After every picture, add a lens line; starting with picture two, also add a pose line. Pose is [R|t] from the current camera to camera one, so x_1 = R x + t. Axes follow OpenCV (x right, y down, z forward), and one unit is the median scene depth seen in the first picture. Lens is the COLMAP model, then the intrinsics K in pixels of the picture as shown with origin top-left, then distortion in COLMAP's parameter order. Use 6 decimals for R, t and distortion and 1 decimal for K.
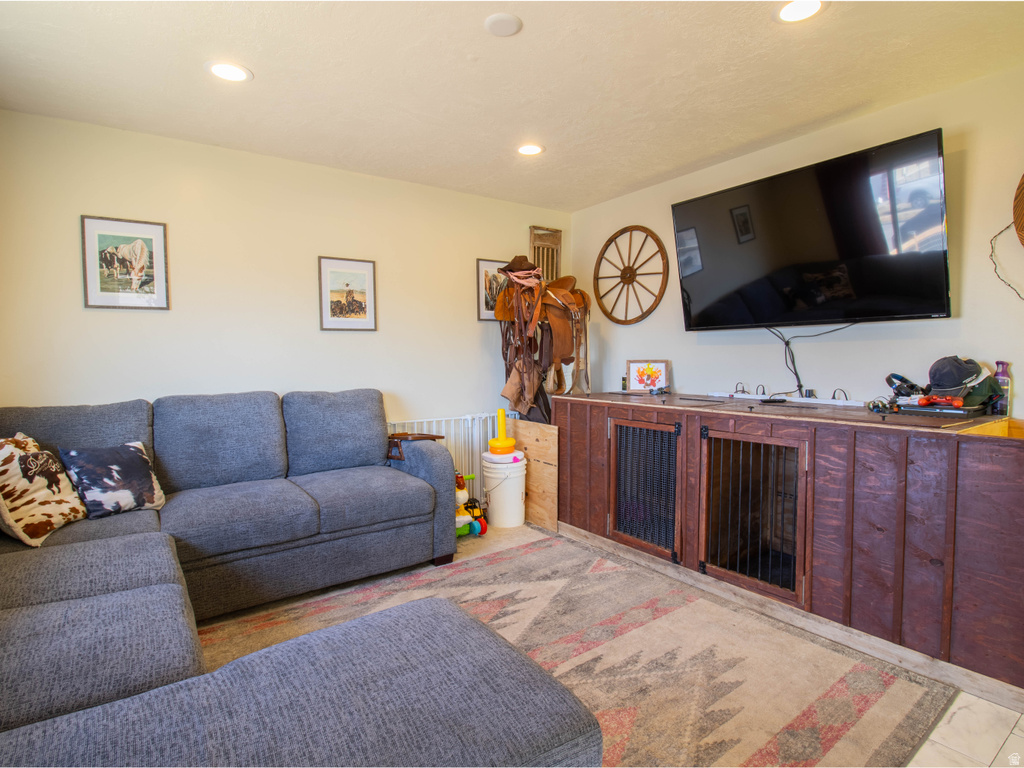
lens RADIAL K [[532.5, 0, 519.2], [0, 532.5, 372.8], [0, 0, 1]] dist [0.002797, -0.014018]
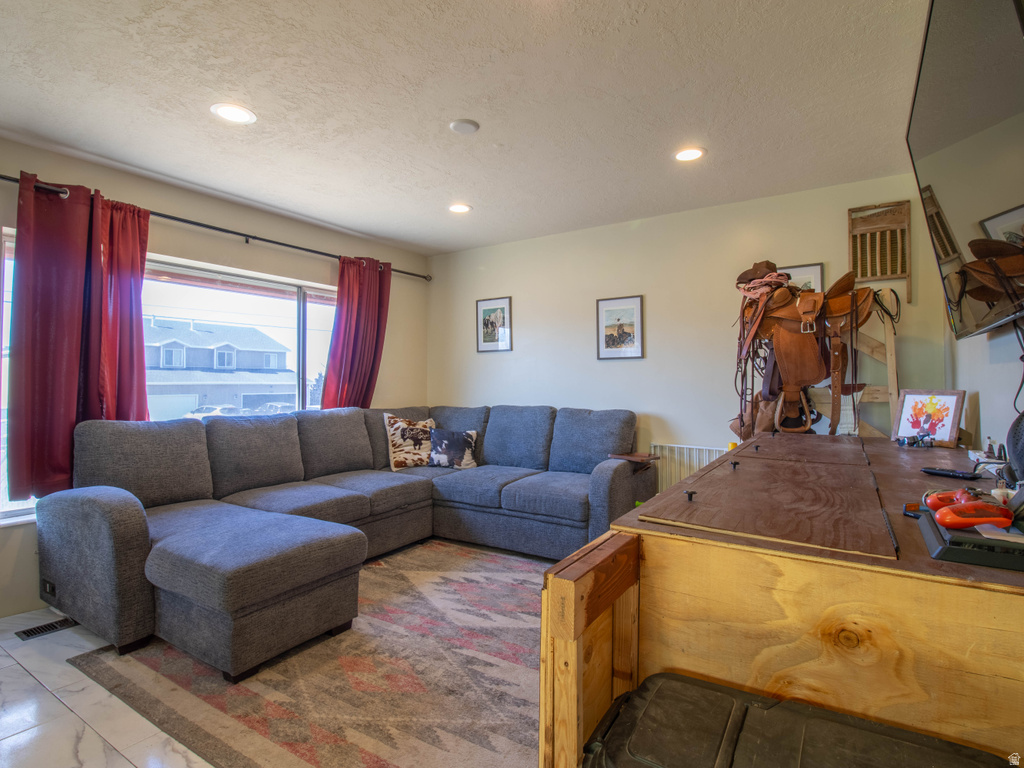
lens RADIAL K [[532.5, 0, 519.2], [0, 532.5, 372.8], [0, 0, 1]] dist [0.002797, -0.014018]
pose [[0.375583, -0.008617, -0.926749, 0.850836], [-0.033478, 0.999178, -0.022858, -0.019040], [0.926184, 0.039611, 0.374986, 0.459512]]
